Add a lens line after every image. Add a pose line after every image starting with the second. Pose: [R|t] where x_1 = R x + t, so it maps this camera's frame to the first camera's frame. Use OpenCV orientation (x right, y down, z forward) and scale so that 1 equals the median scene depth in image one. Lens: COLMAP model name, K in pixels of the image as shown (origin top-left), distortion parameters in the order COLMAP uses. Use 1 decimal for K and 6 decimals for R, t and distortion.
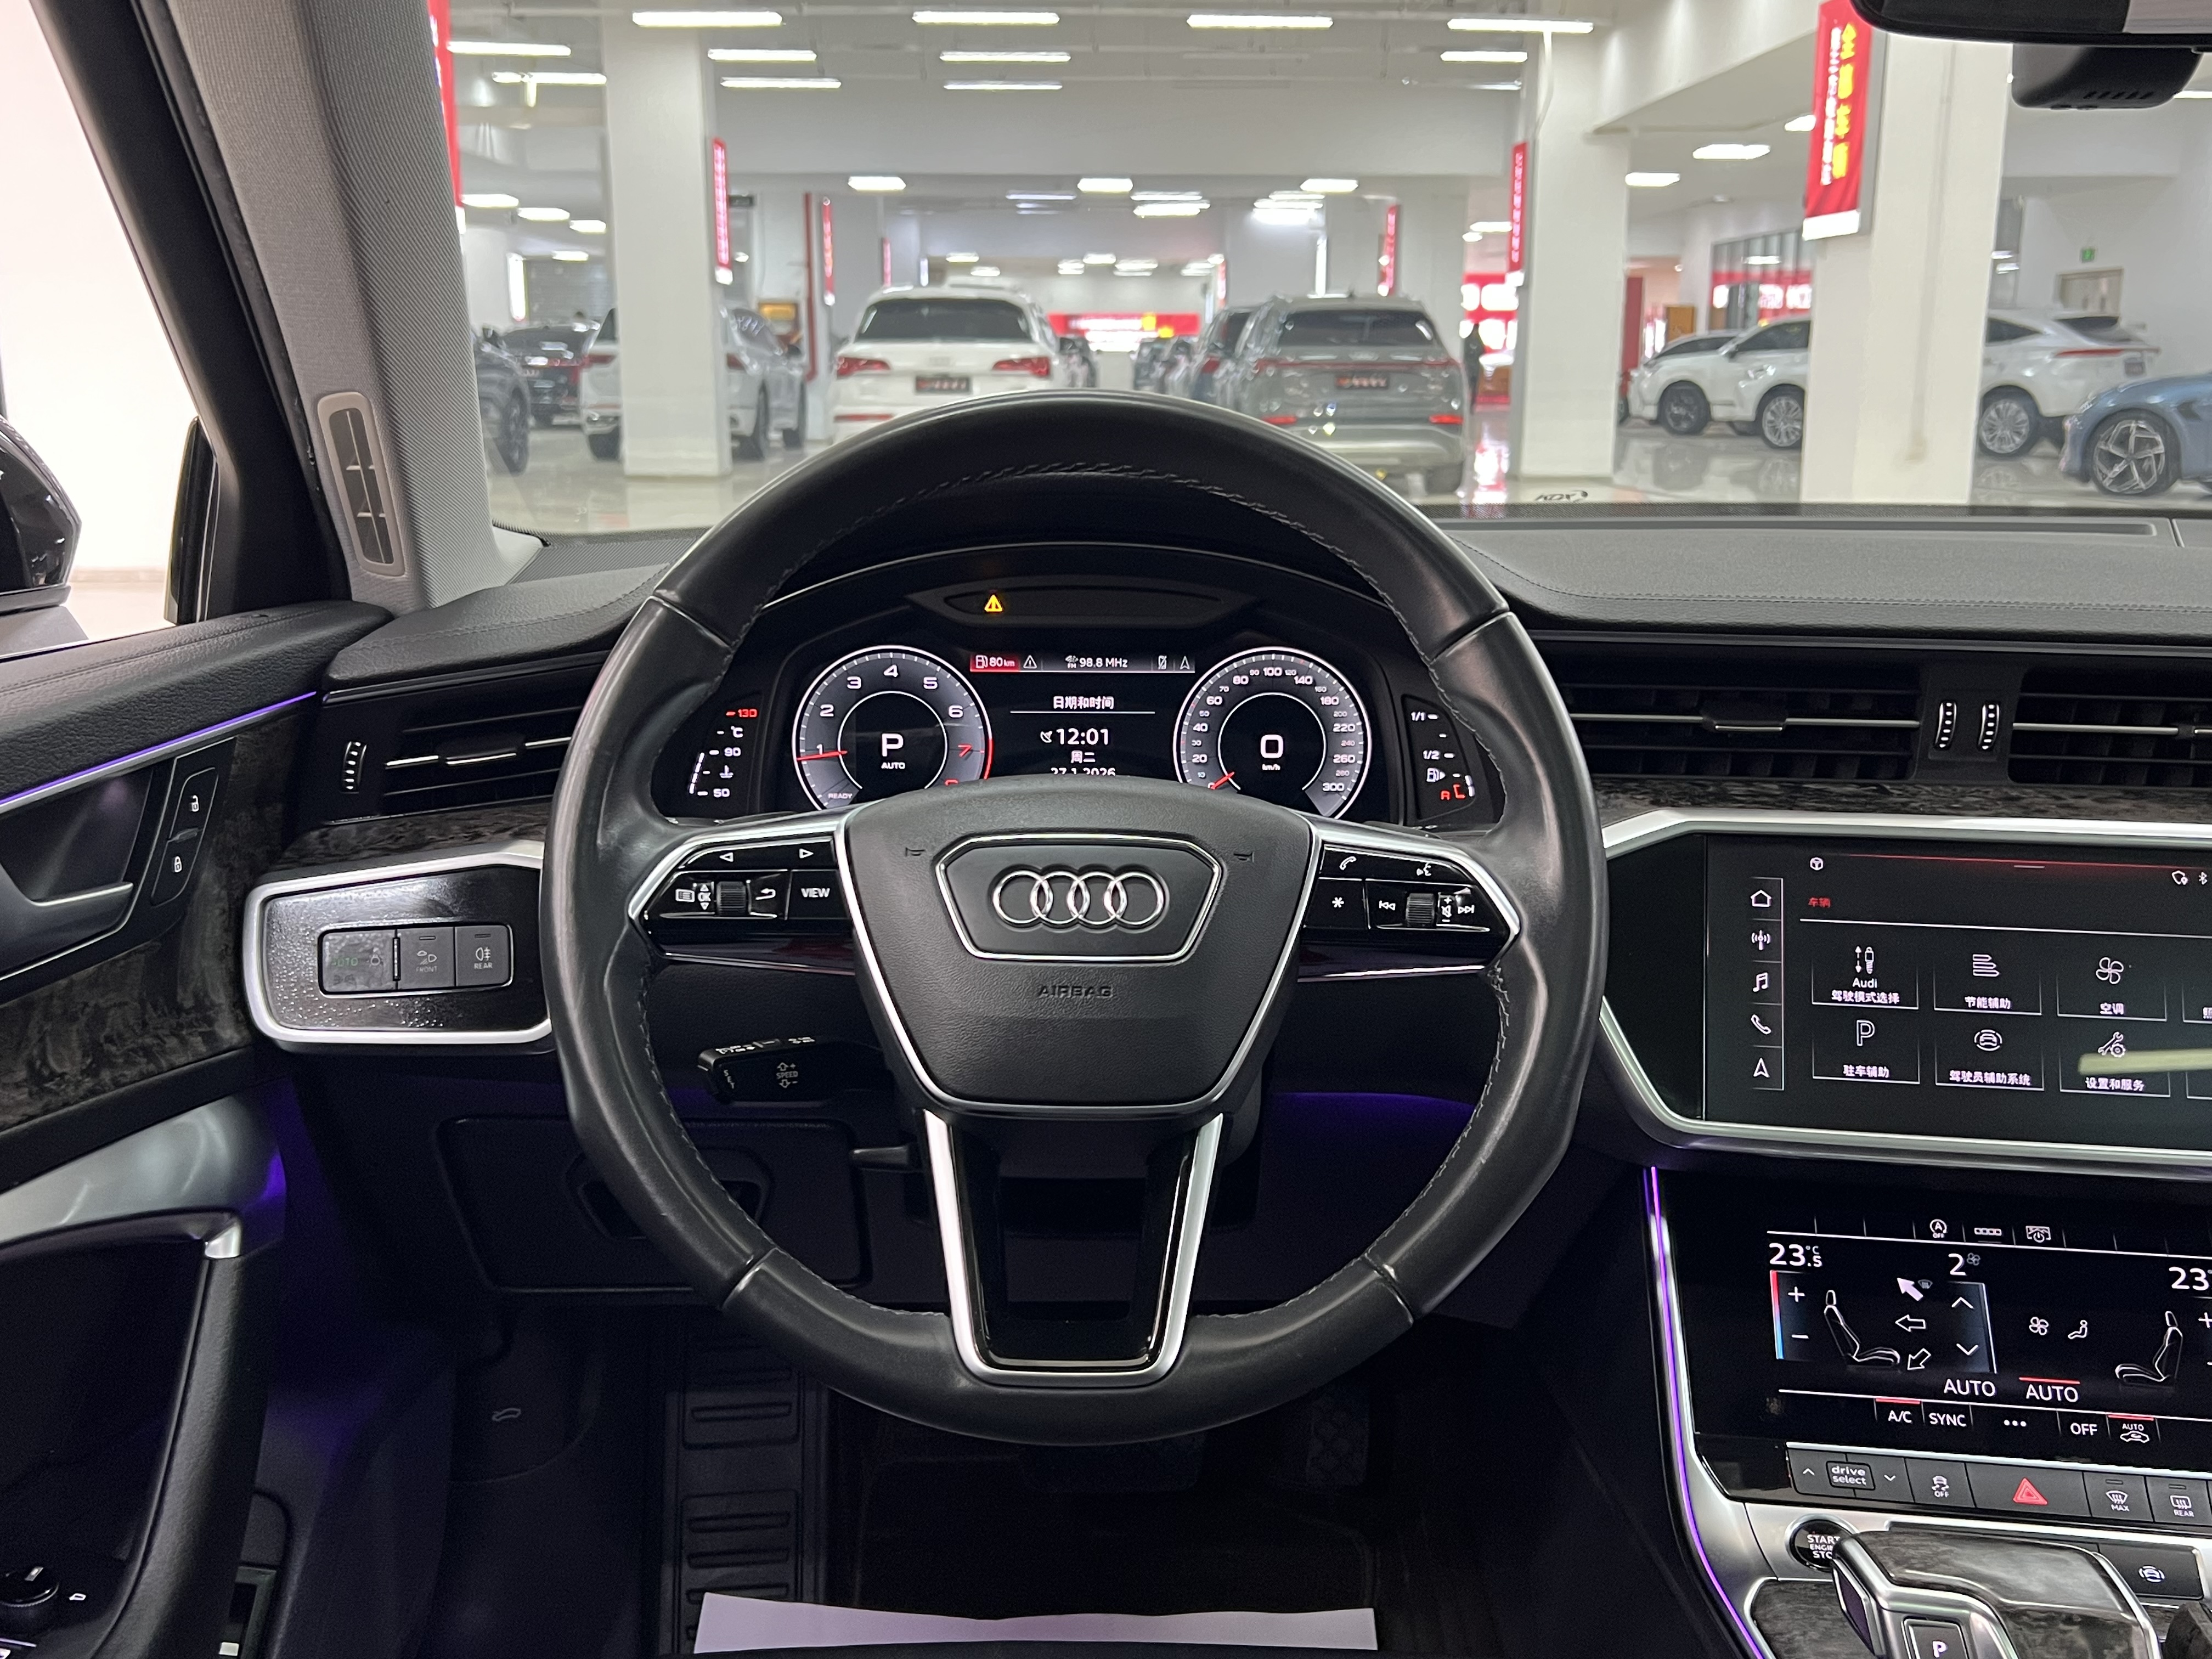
lens RADIAL K [[2142.7, 0, 1096.9], [0, 2142.7, 849.8], [0, 0, 1]] dist [0.044197, 0.000000]
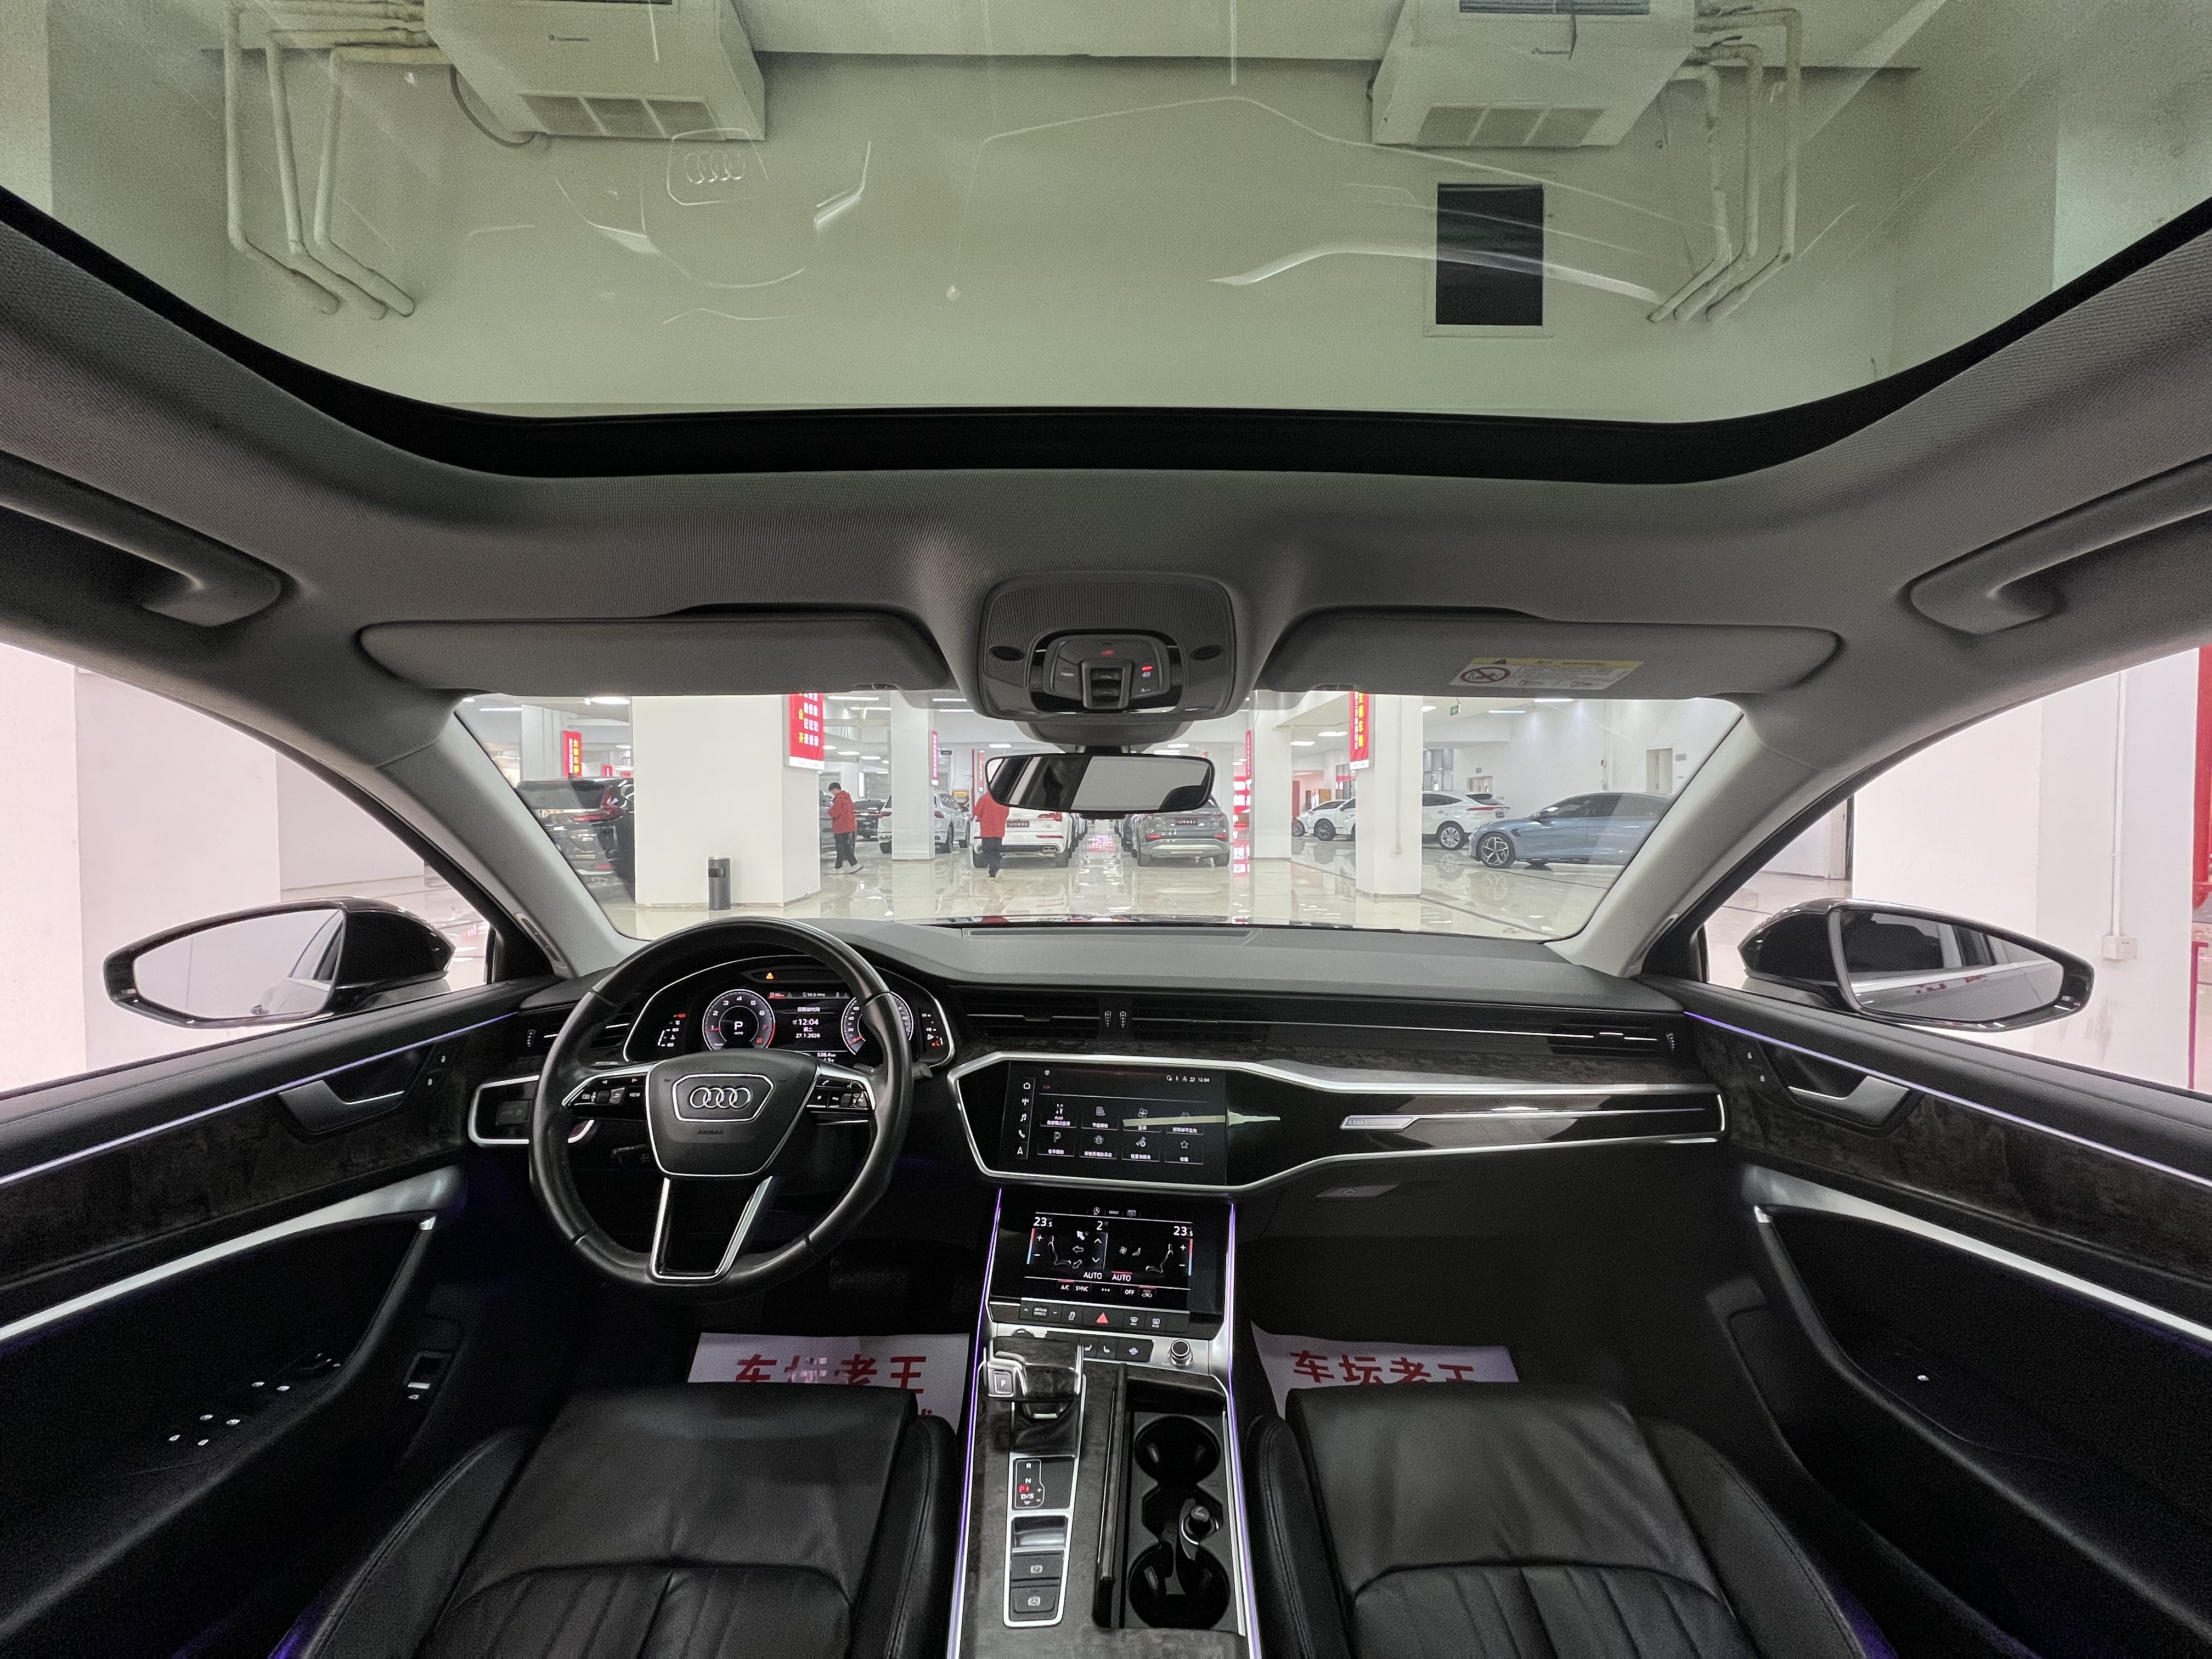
lens RADIAL K [[890.9, 0, 1103.8], [0, 890.9, 823.2], [0, 0, 1]] dist [0.009405, -0.000594]
pose [[0.999966, -0.004535, -0.006957, 0.387010], [0.003030, 0.979212, -0.202817, -0.069684], [0.007733, 0.202789, 0.979192, -0.181787]]
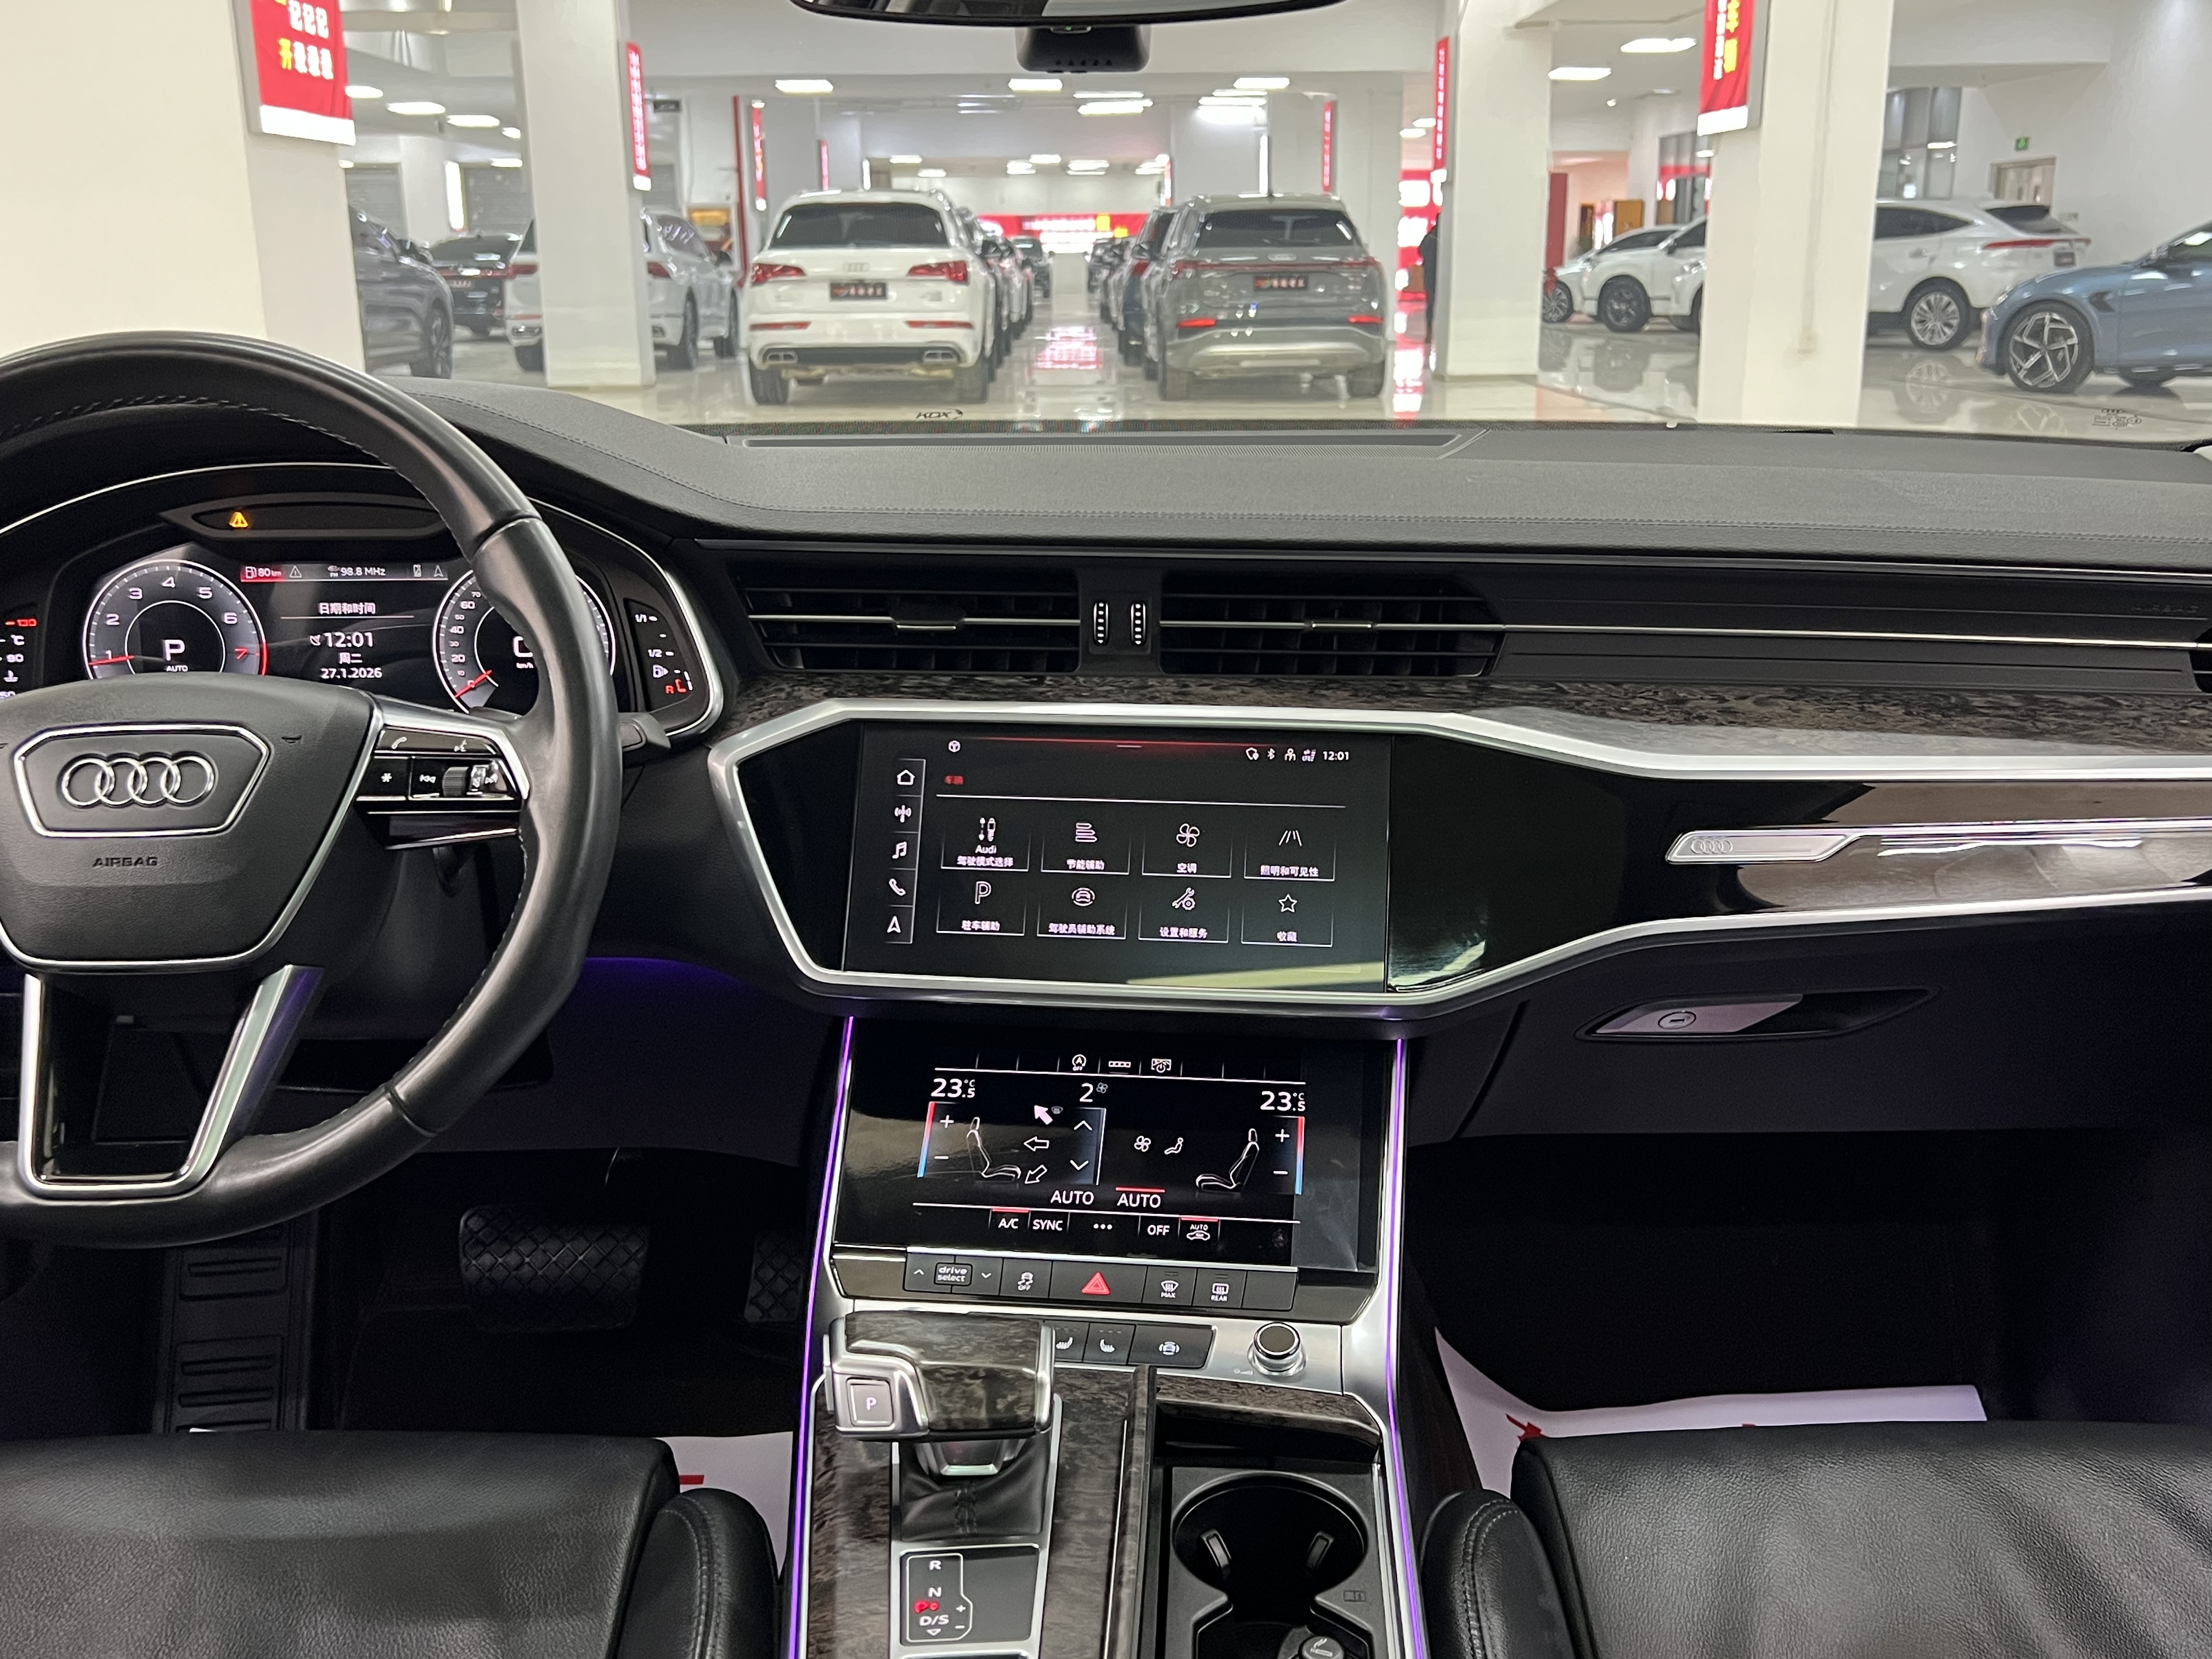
lens RADIAL K [[2142.7, 0, 1106.3], [0, 2142.7, 843.3], [0, 0, 1]] dist [0.044197, 0.000000]
pose [[0.999889, -0.014016, 0.005085, 0.378709], [0.013798, 0.999079, 0.040624, 0.012470], [-0.005650, -0.040549, 0.999162, -0.121177]]
